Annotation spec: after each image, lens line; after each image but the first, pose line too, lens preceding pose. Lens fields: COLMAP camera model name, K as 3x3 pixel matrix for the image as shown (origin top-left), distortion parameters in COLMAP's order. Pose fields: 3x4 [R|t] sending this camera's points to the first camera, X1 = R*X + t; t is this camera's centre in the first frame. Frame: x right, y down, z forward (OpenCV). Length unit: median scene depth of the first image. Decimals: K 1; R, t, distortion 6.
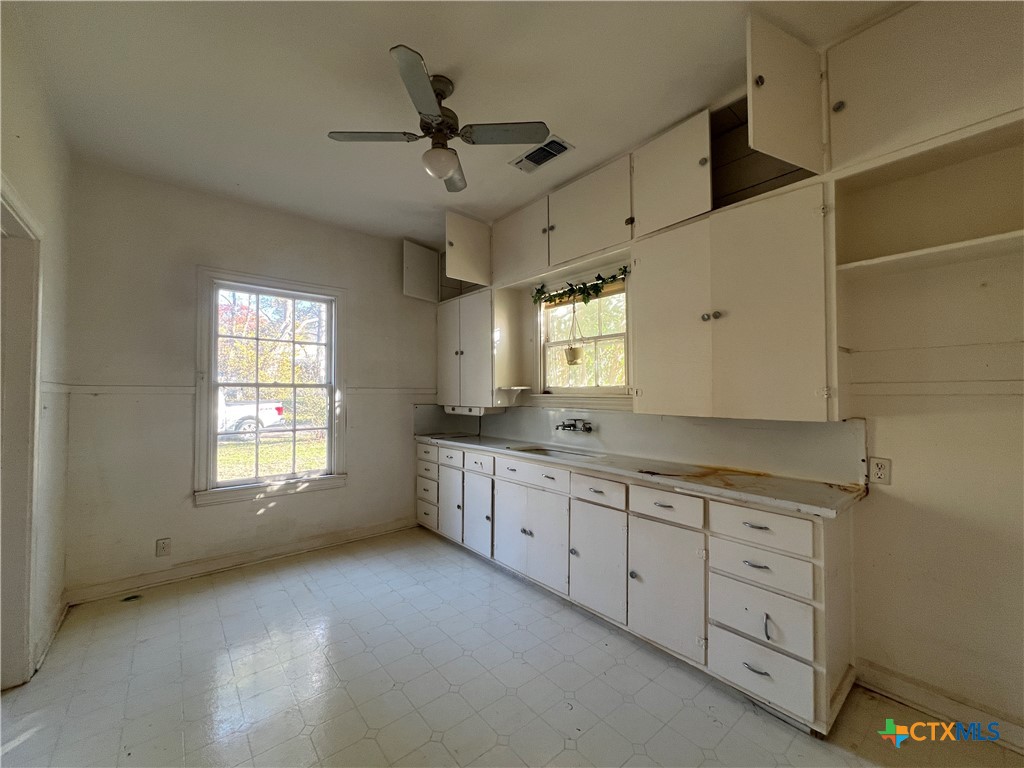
lens RADIAL K [[407.7, 0, 500.5], [0, 407.7, 381.1], [0, 0, 1]] dist [-0.002847, -0.000163]
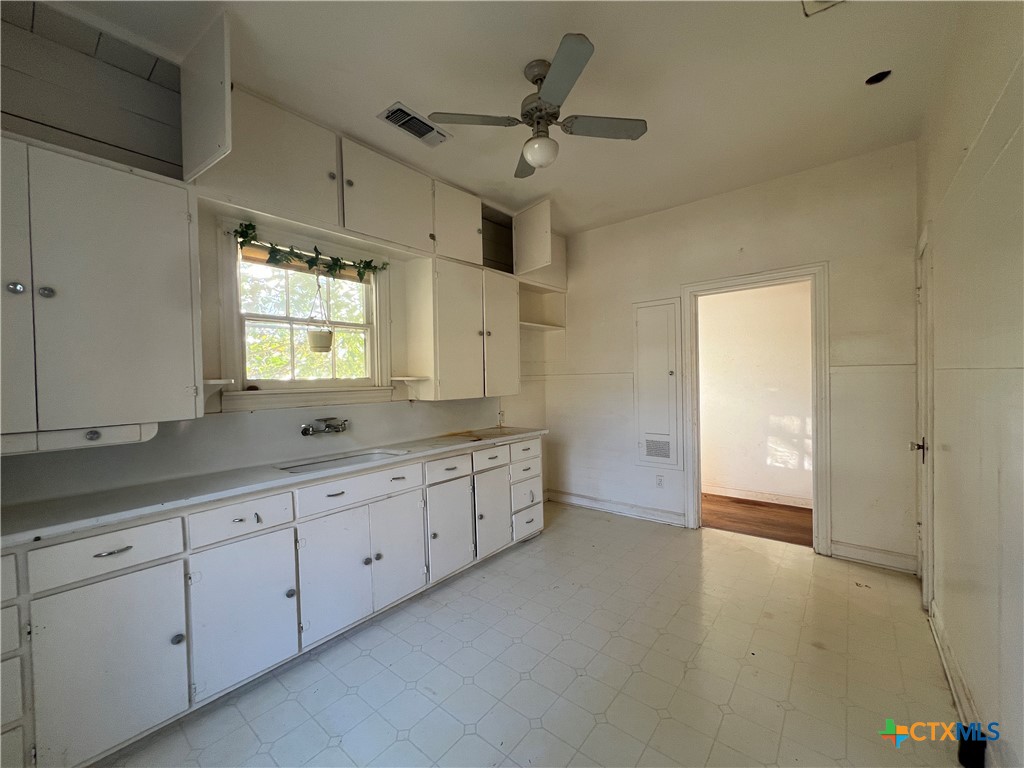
lens RADIAL K [[407.7, 0, 510.7], [0, 407.7, 381.1], [0, 0, 1]] dist [-0.002847, -0.000163]
pose [[-0.196939, -0.004013, 0.980408, -0.715035], [-0.005135, 0.999982, 0.003061, 0.014135], [-0.980402, -0.004432, -0.196956, 0.822901]]
